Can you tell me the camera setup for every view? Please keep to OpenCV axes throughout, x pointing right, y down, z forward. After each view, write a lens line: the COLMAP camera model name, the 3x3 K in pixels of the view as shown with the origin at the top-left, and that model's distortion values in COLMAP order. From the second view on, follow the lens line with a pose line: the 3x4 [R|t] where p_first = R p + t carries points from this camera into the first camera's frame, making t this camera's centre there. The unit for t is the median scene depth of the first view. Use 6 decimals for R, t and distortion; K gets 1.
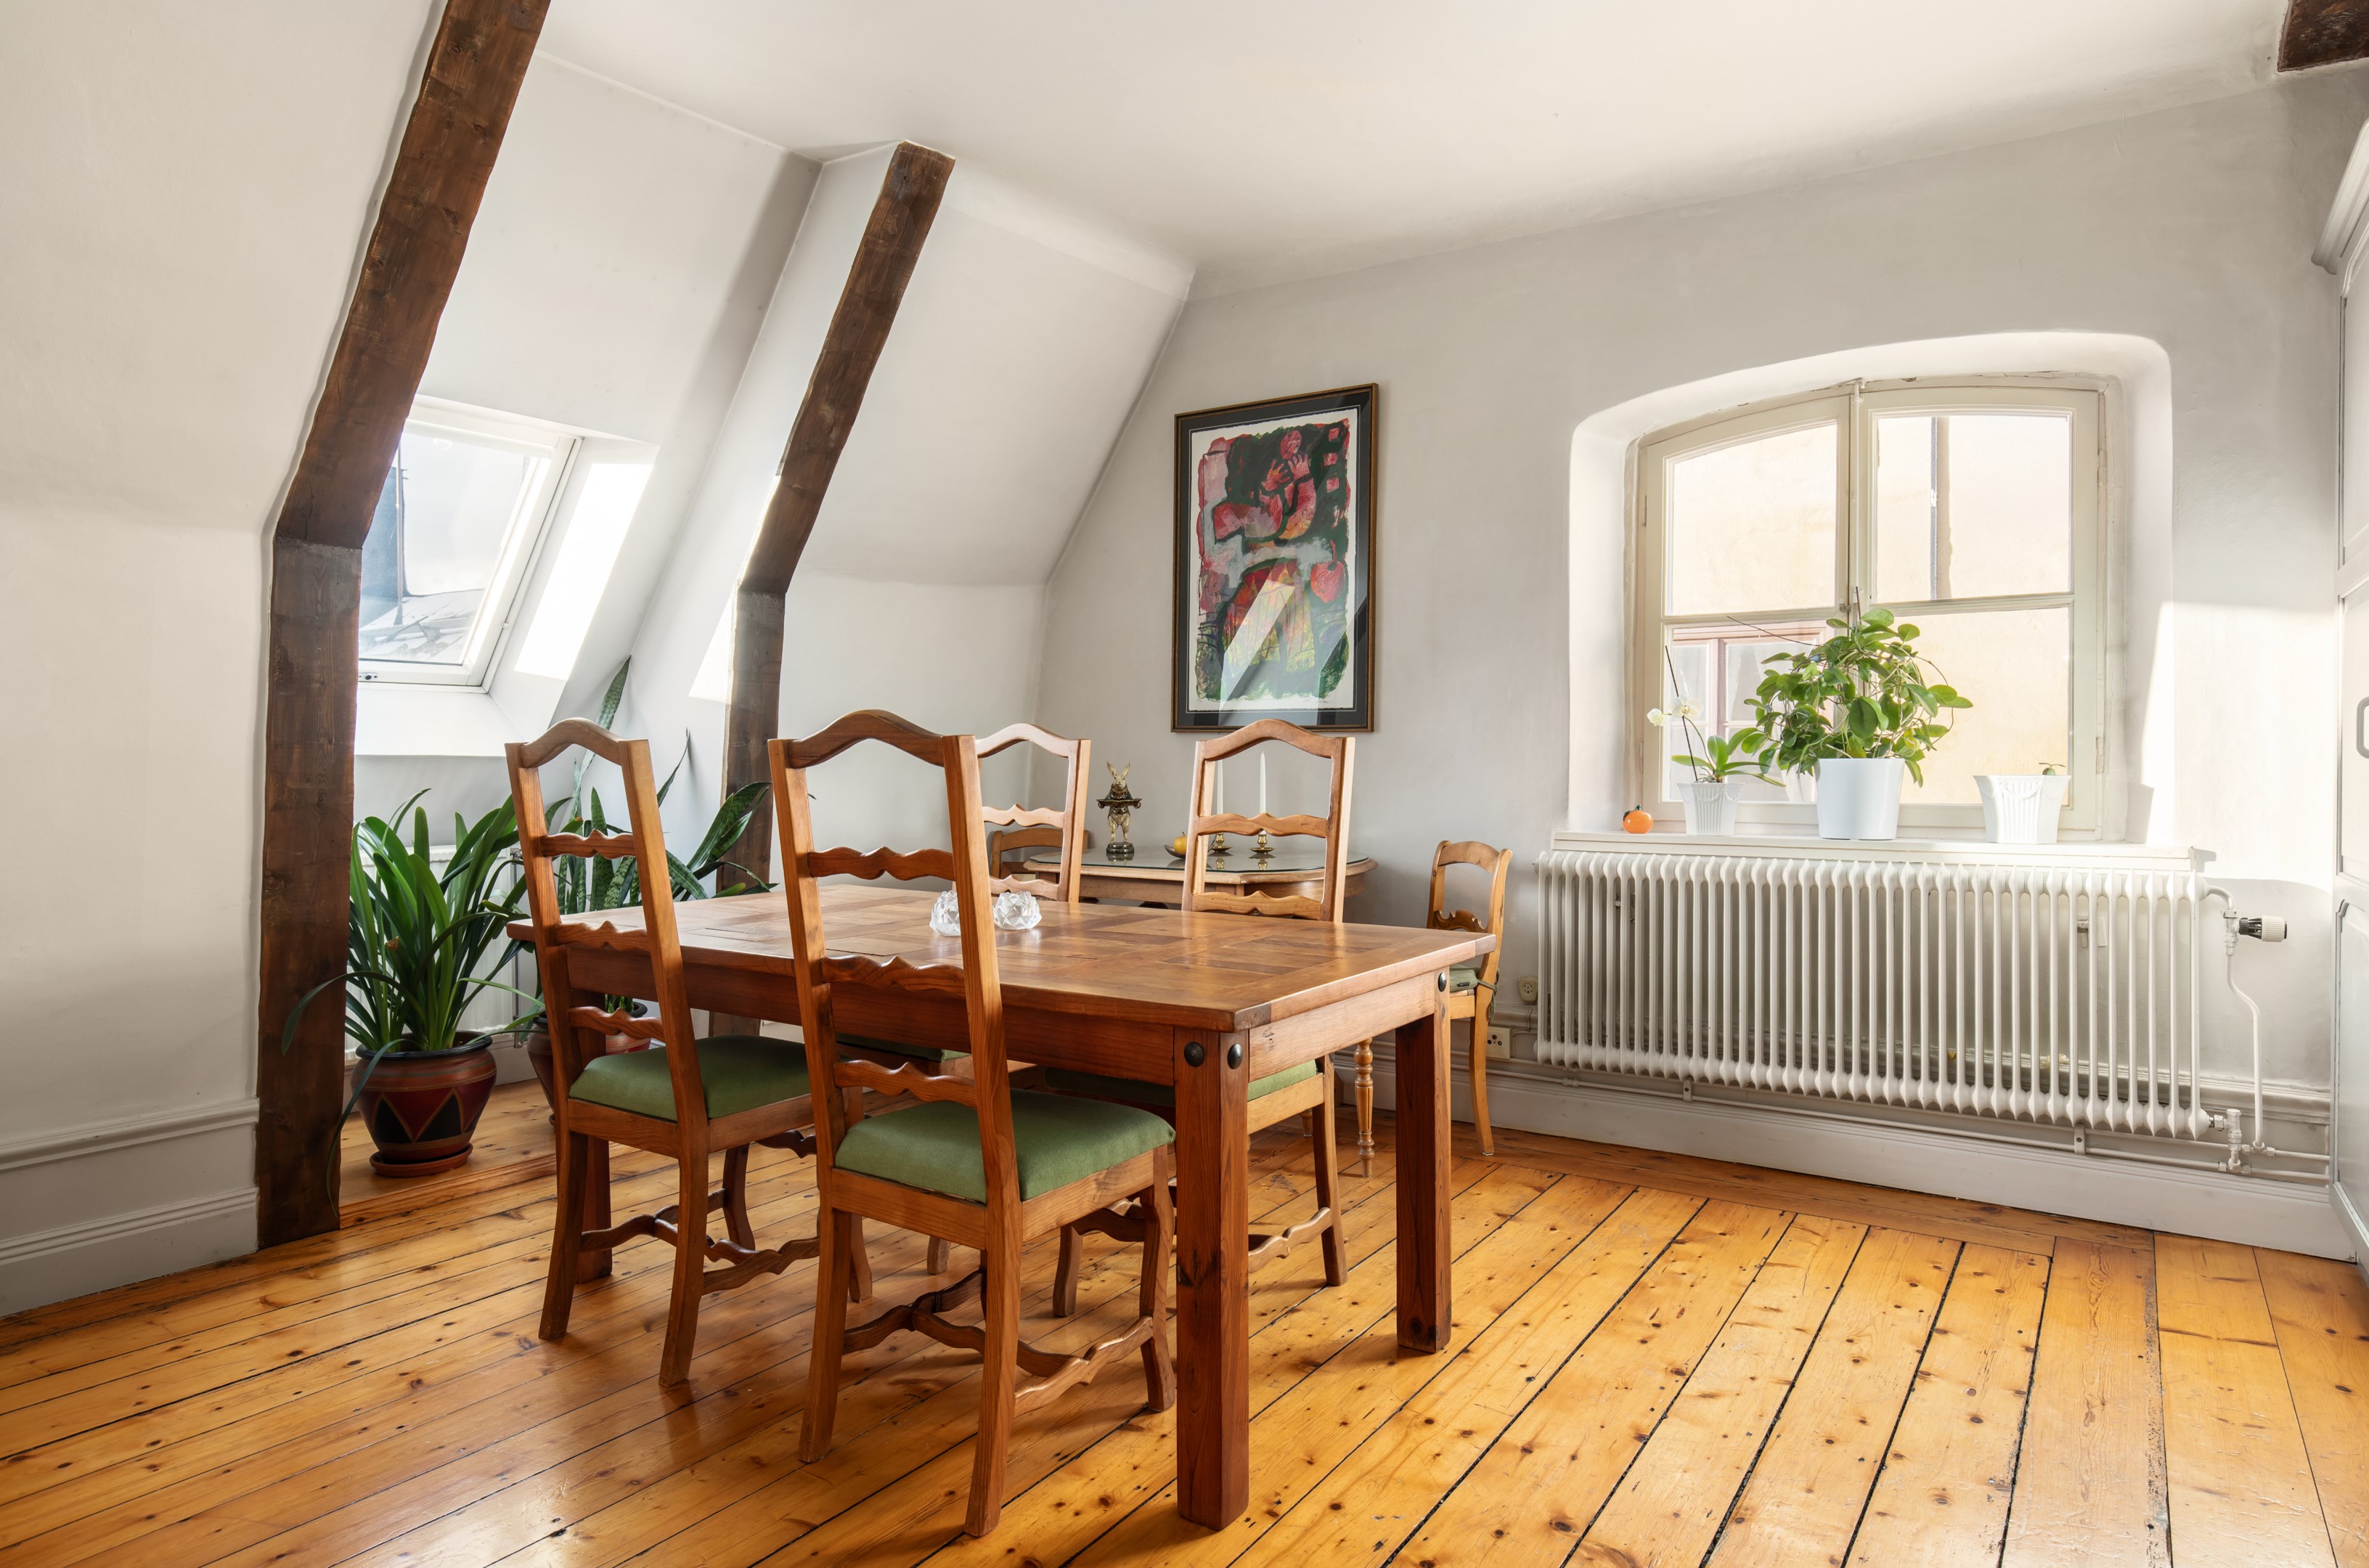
lens RADIAL K [[1390.0, 0, 1184.5], [0, 1390.0, 784.0], [0, 0, 1]] dist [-0.006924, -0.002519]
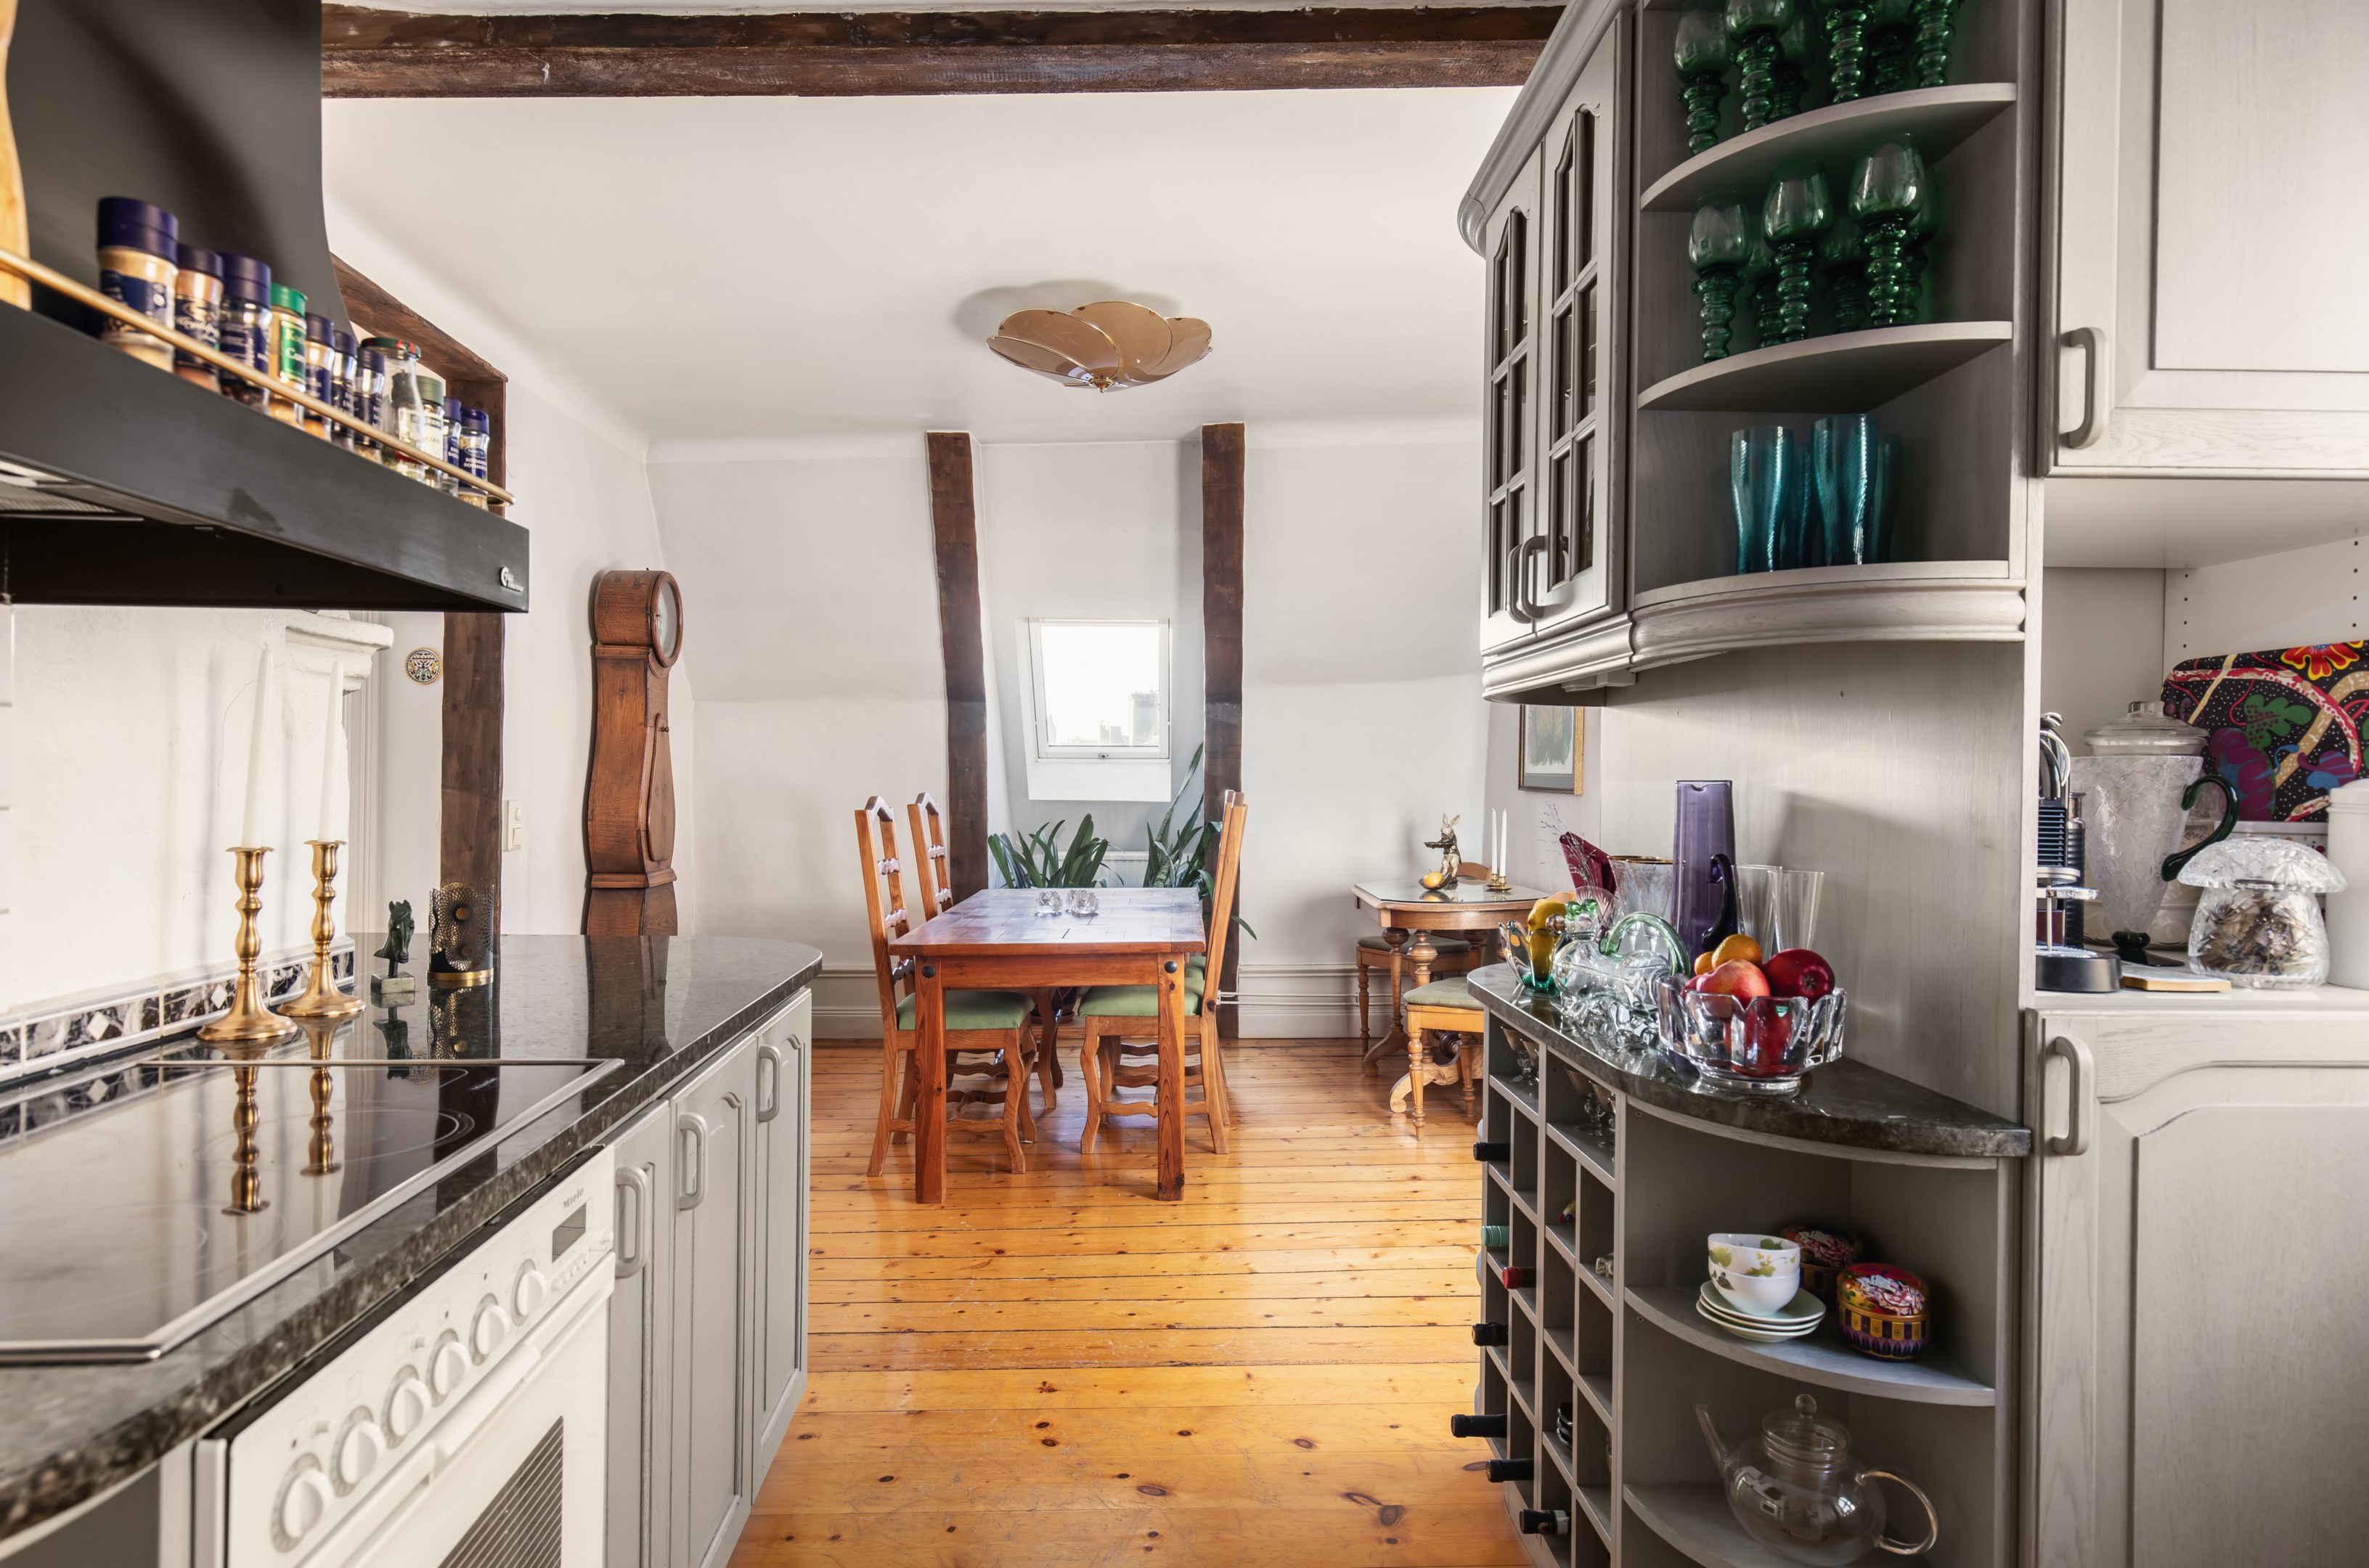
lens RADIAL K [[1337.7, 0, 1184.5], [0, 1337.7, 784.0], [0, 0, 1]] dist [0.000622, 0.000152]
pose [[0.593342, 0.009635, -0.804893, 1.182831], [-0.017058, 0.999854, -0.000606, -0.057263], [0.804769, 0.014089, 0.593420, 0.086799]]
